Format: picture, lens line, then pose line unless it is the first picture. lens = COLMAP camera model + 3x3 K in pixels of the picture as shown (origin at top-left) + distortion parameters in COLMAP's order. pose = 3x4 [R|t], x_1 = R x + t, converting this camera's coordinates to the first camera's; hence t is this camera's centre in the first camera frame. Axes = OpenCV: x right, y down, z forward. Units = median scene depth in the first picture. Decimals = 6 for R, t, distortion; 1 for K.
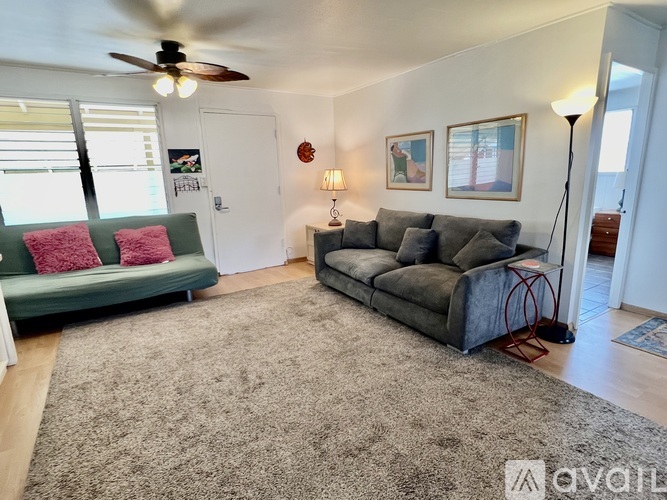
lens RADIAL K [[370.9, 0, 333.9], [0, 370.9, 250.2], [0, 0, 1]] dist [0.000167, -0.000453]
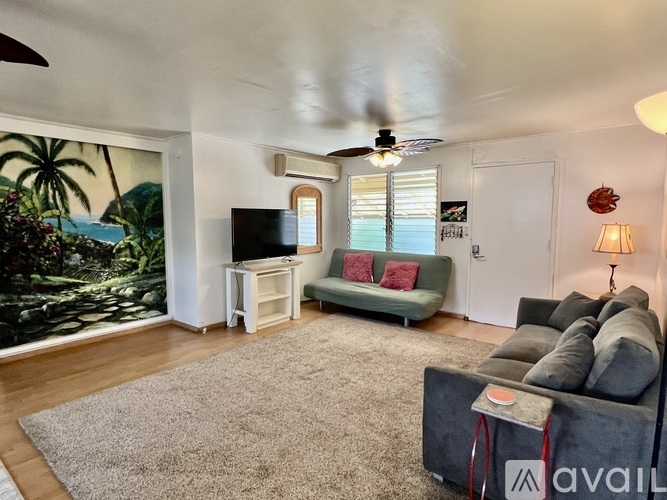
lens RADIAL K [[370.9, 0, 333.8], [0, 370.9, 251.5], [0, 0, 1]] dist [0.000167, -0.000453]
pose [[0.323384, 0.111465, -0.939680, 0.621267], [-0.211082, 0.976514, 0.043192, -0.099830], [0.922424, 0.184382, 0.339318, 0.321237]]
